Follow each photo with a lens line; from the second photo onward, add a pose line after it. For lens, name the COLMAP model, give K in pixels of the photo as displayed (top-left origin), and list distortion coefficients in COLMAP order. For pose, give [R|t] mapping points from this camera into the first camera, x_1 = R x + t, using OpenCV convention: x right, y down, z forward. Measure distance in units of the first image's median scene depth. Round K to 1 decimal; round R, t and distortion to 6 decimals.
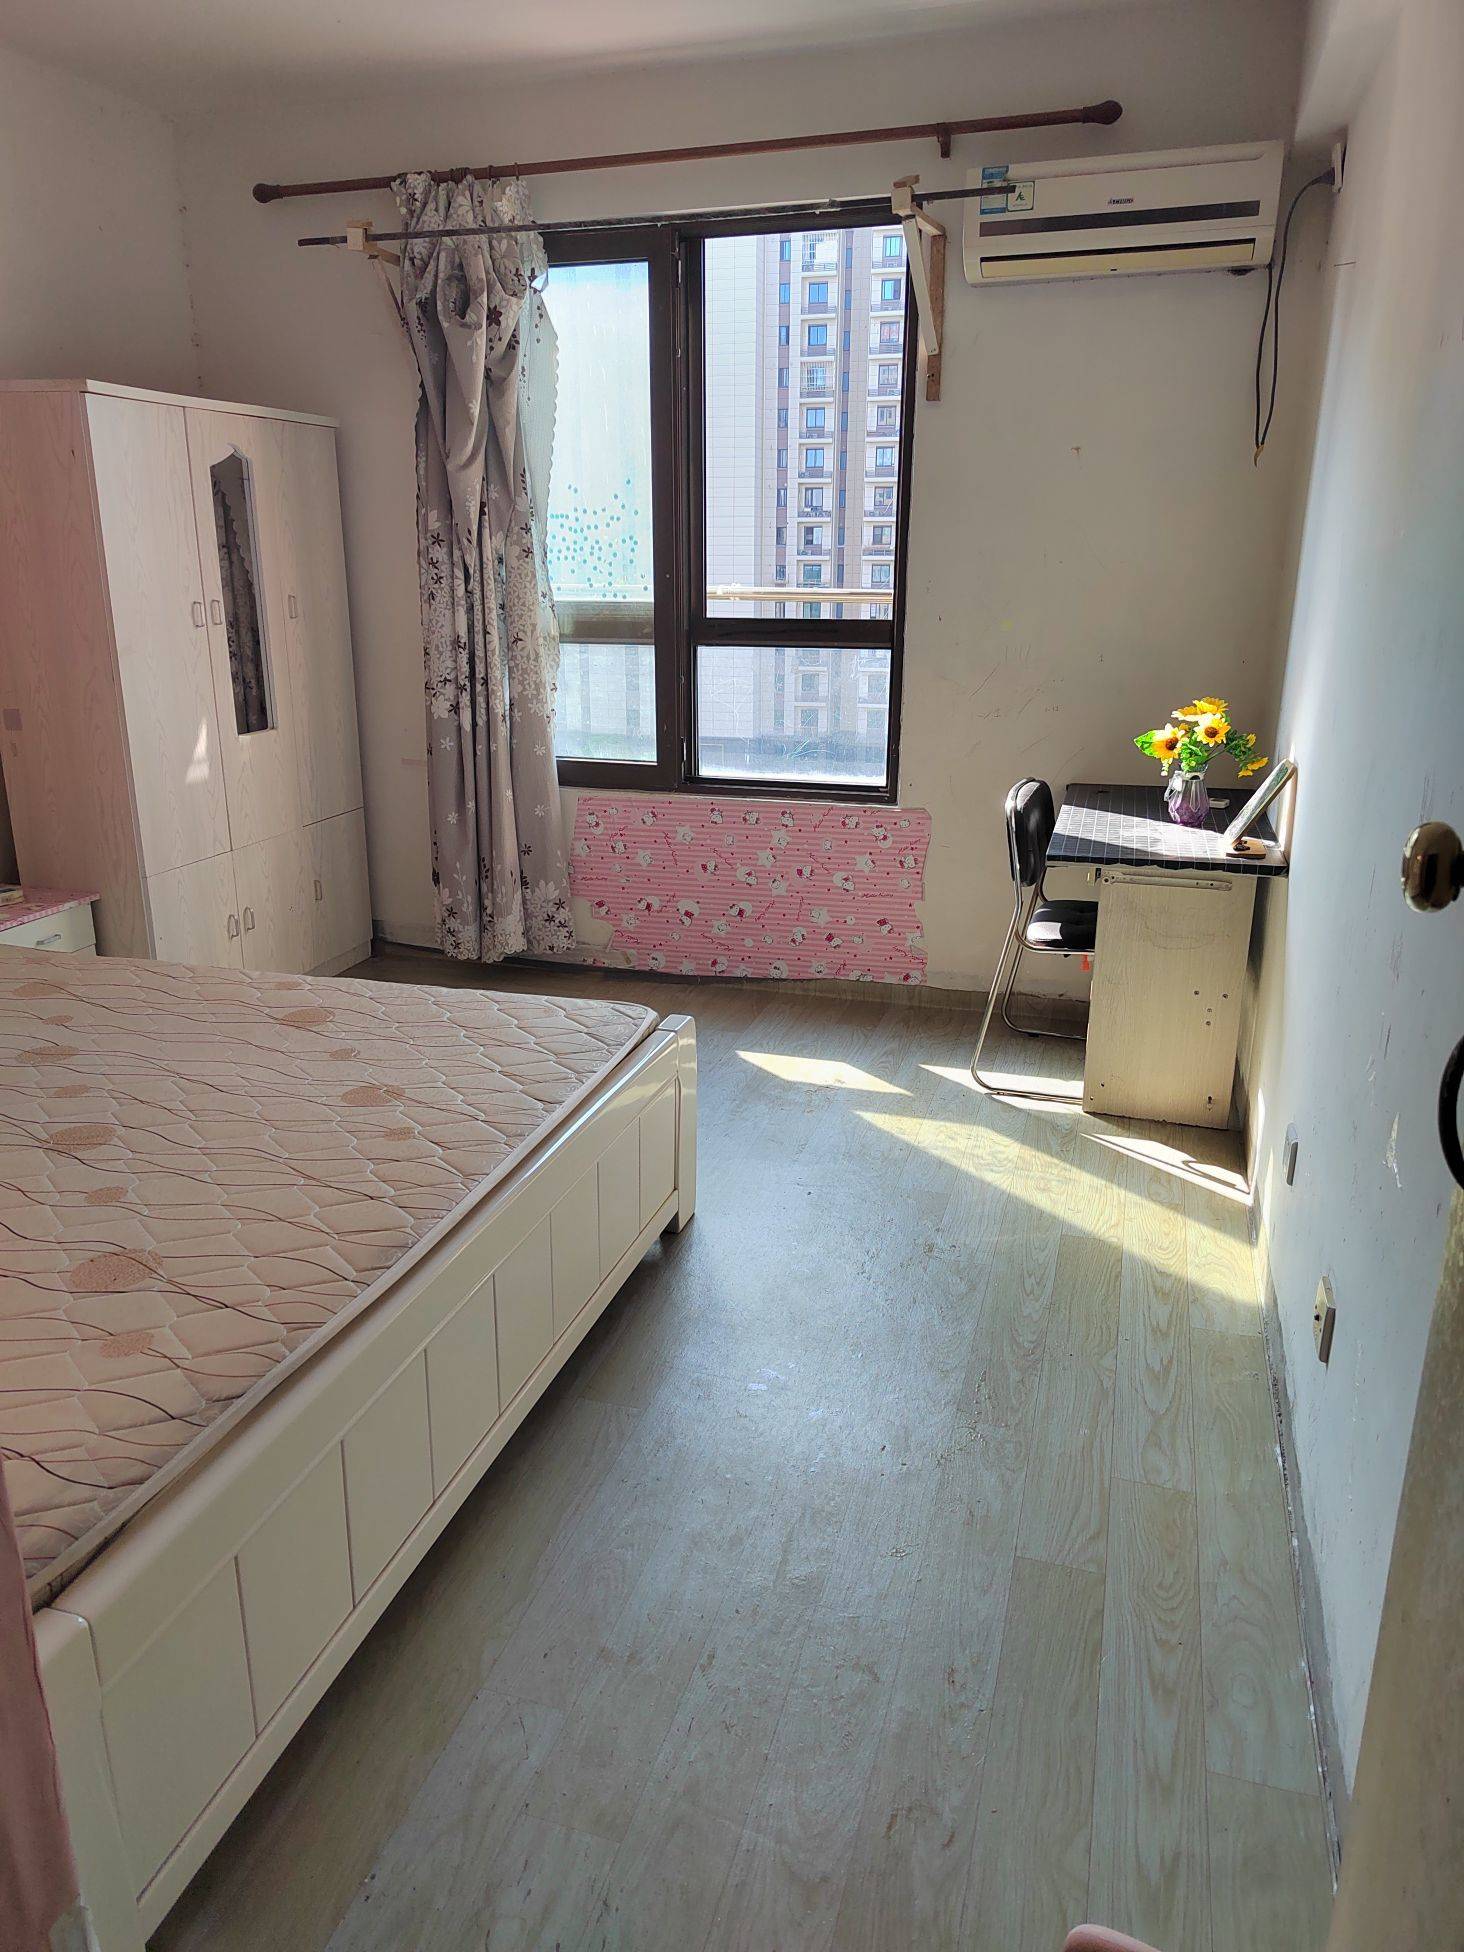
lens RADIAL K [[1317.6, 0, 733.5], [0, 1317.6, 976.5], [0, 0, 1]] dist [0.041306, -0.034434]
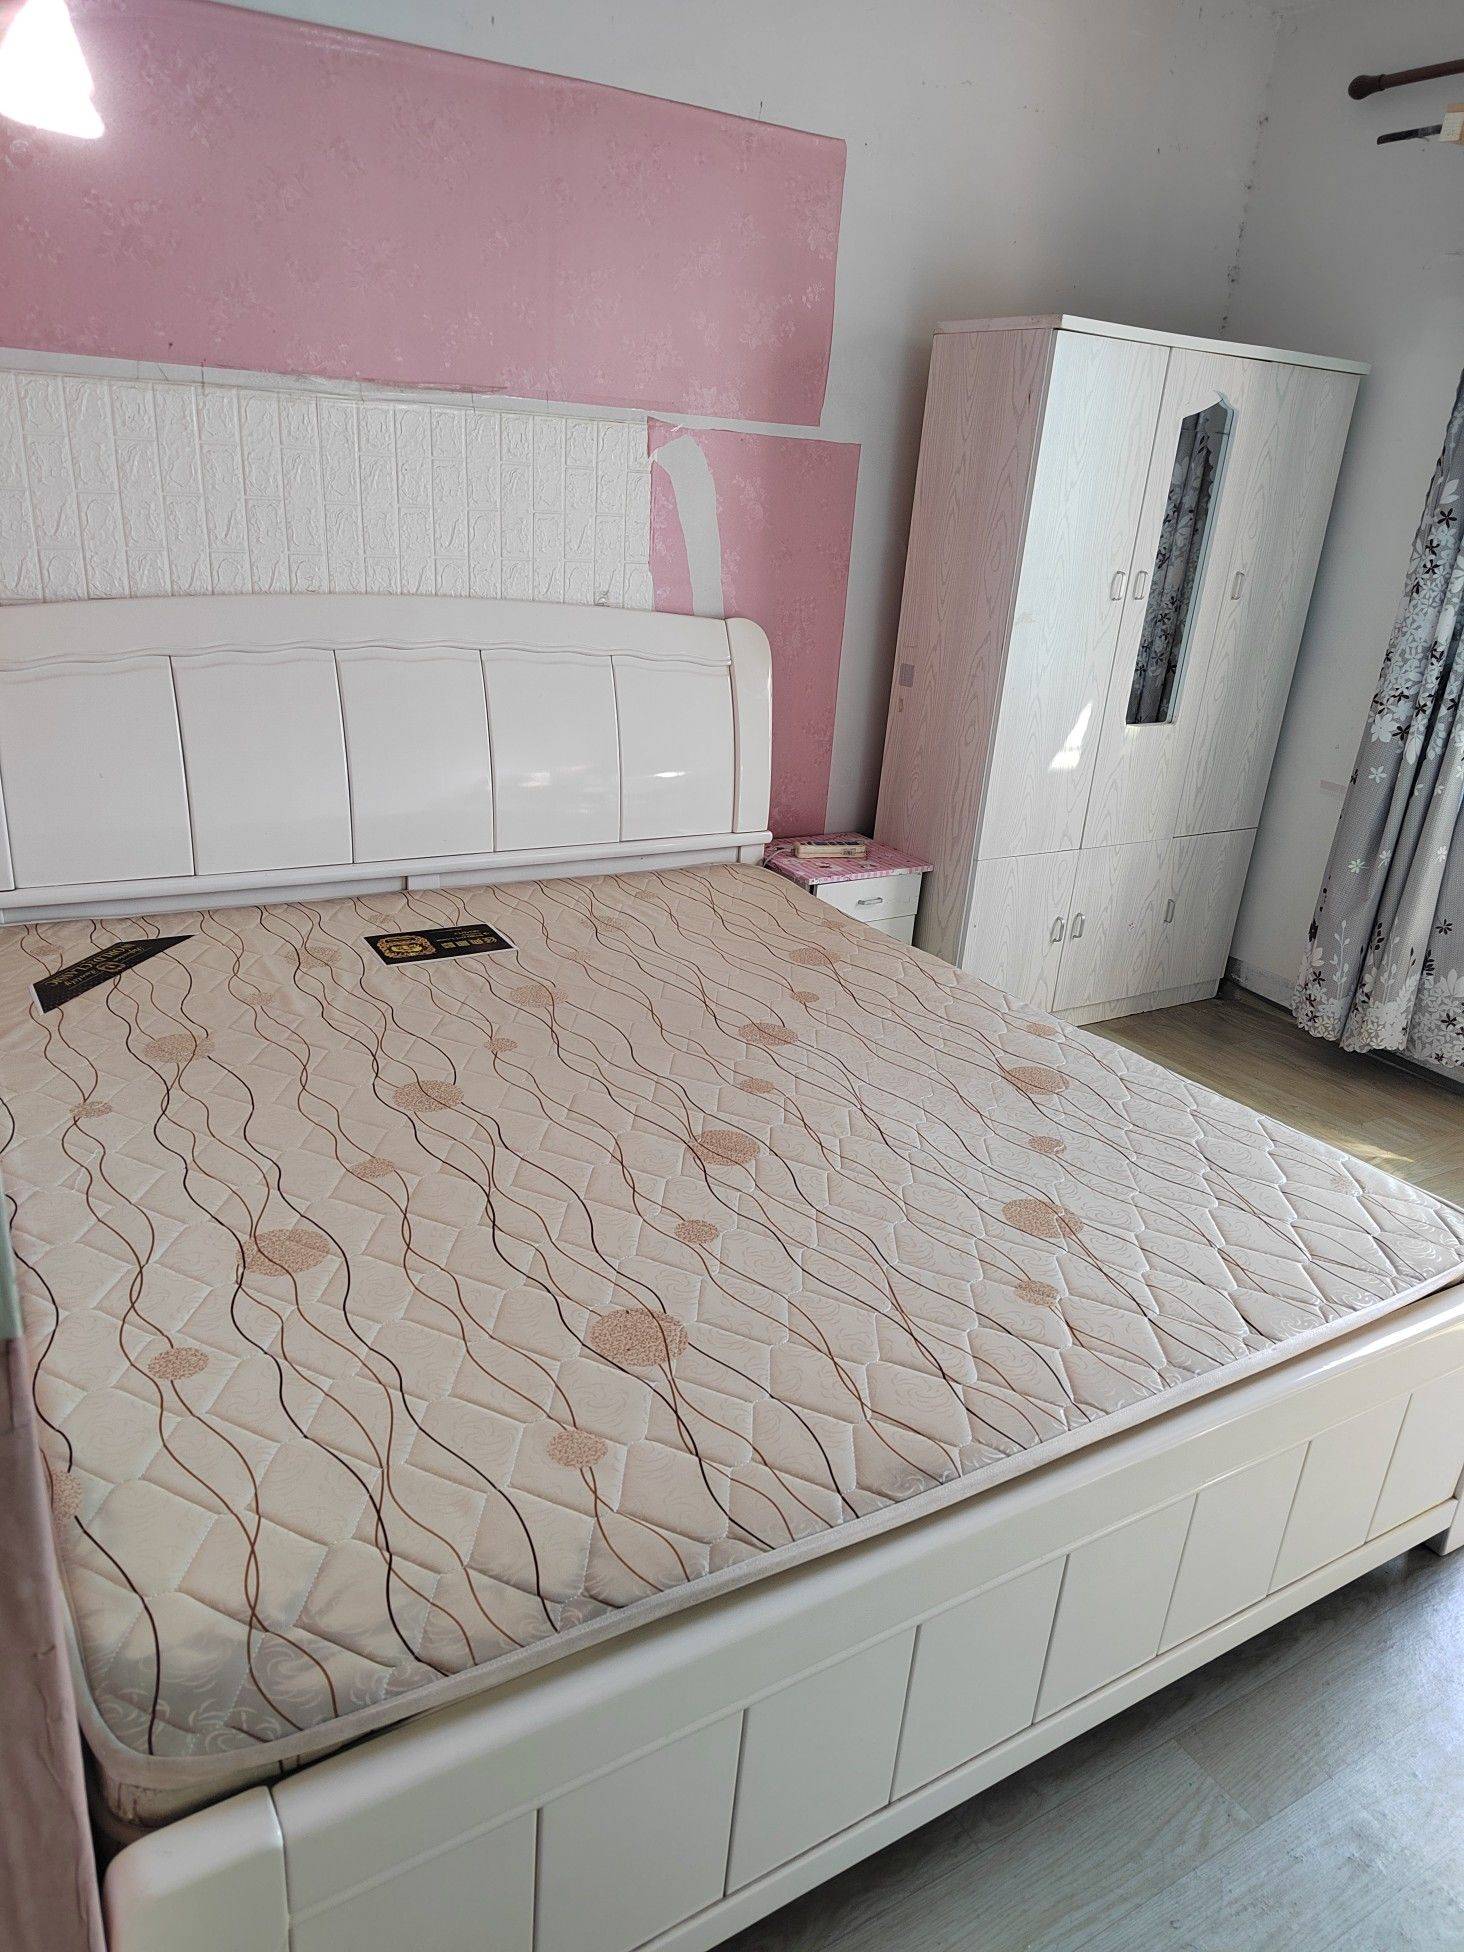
lens RADIAL K [[1317.6, 0, 730.2], [0, 1317.6, 977.0], [0, 0, 1]] dist [0.041306, -0.034434]
pose [[0.742000, 0.279608, -0.609308, 0.016479], [-0.265965, 0.957062, 0.115305, -0.054449], [0.615385, 0.076498, 0.784505, 0.162896]]
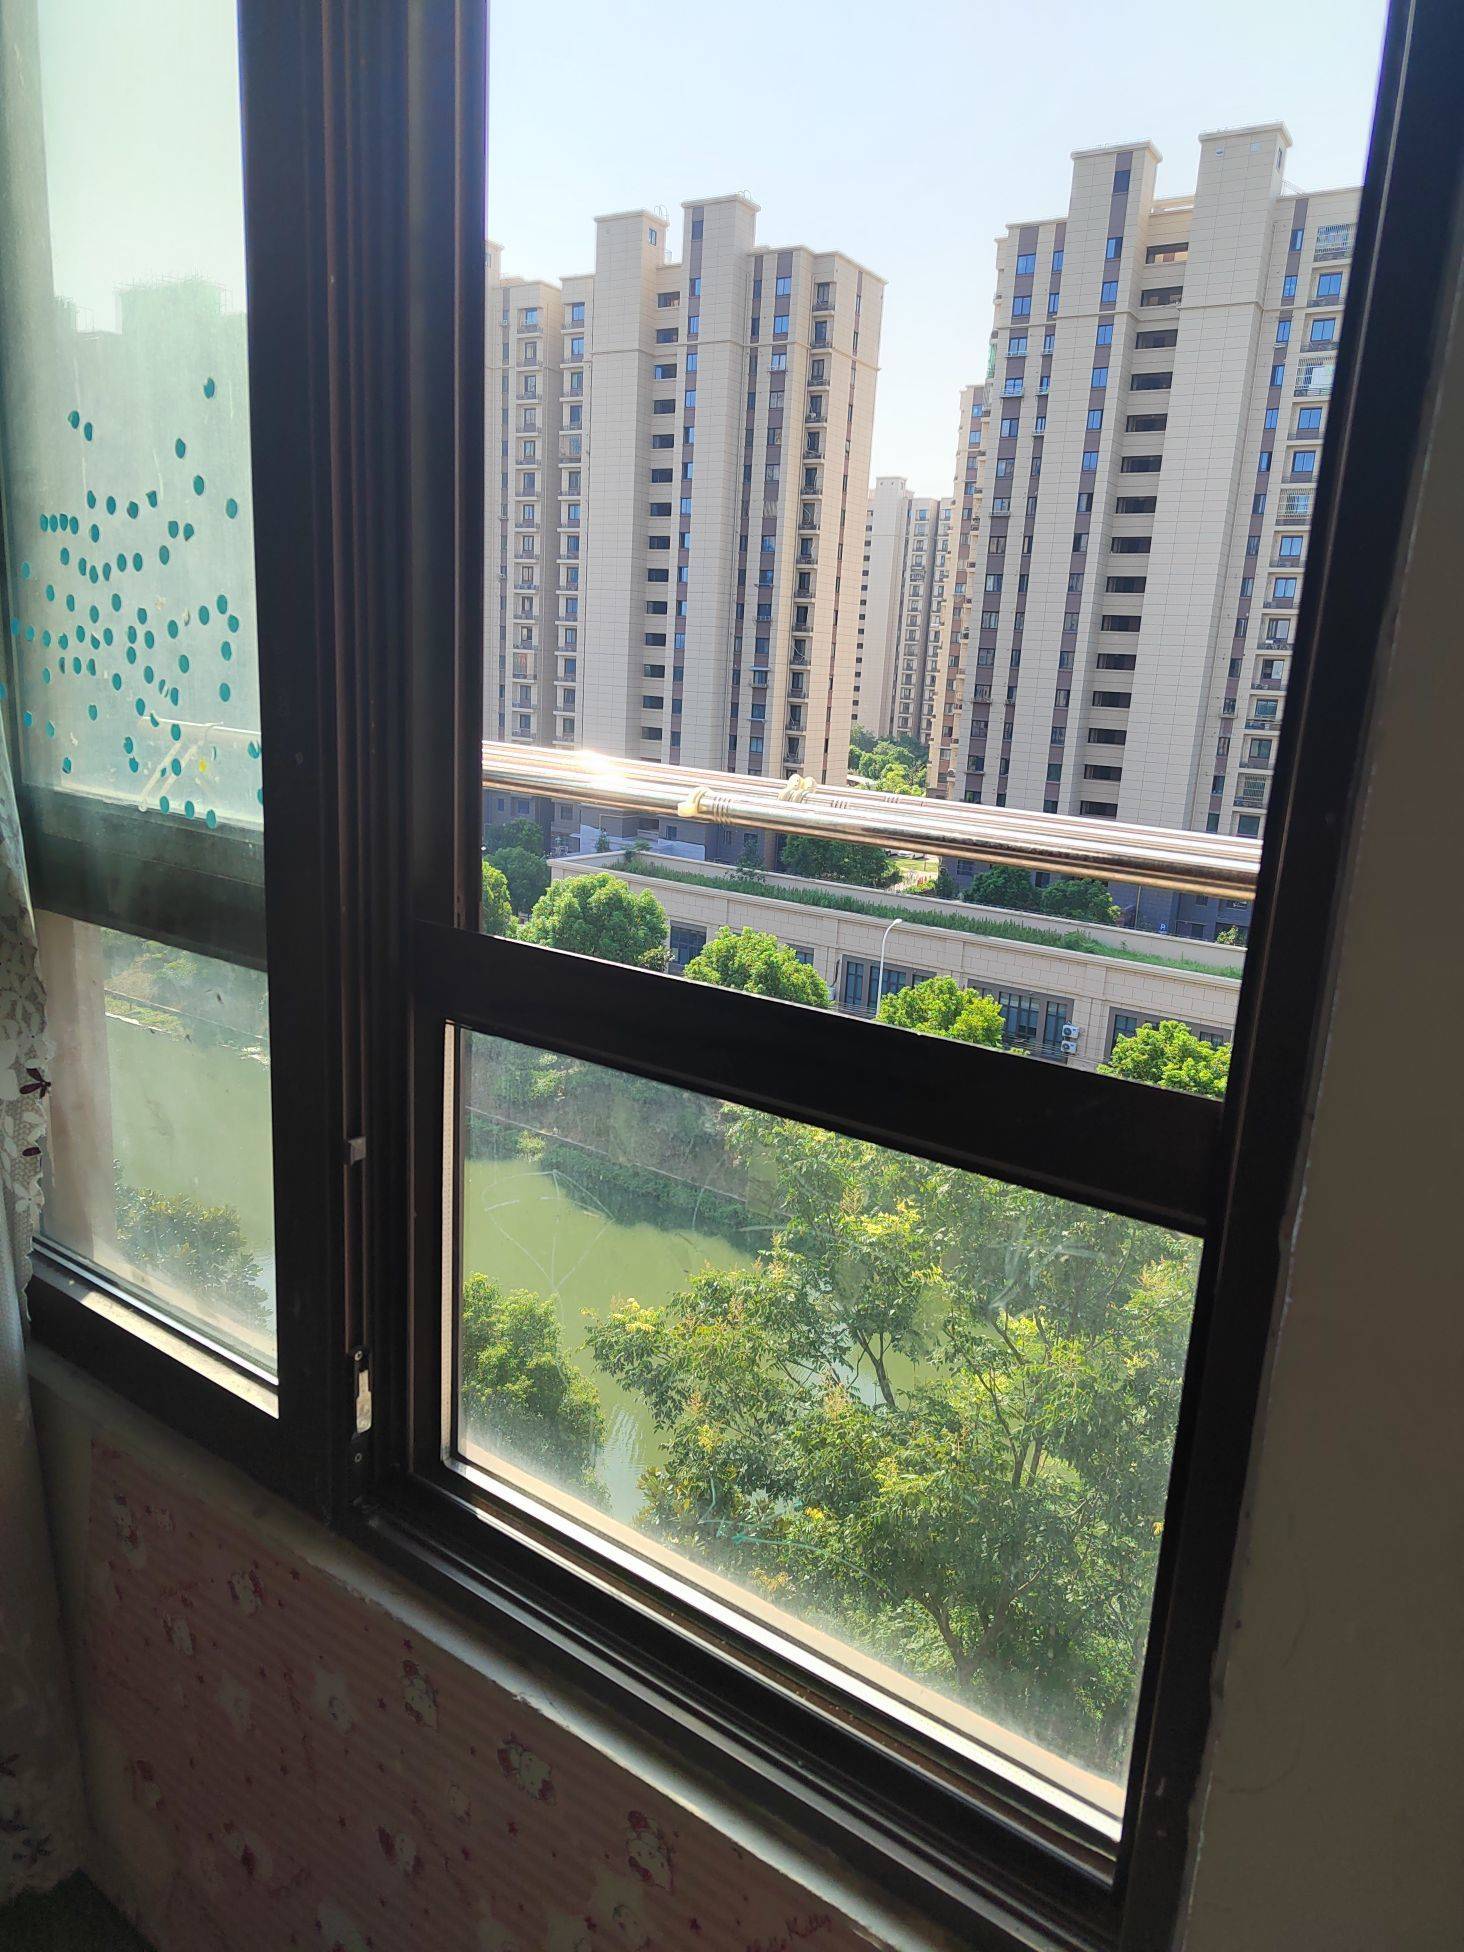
lens RADIAL K [[1317.6, 0, 732.9], [0, 1317.6, 976.1], [0, 0, 1]] dist [0.041306, -0.034434]
pose [[0.947458, 0.119637, -0.296665, 0.115929], [-0.143962, 0.987672, -0.061471, -0.282470], [0.285654, 0.100949, 0.953001, 0.863954]]
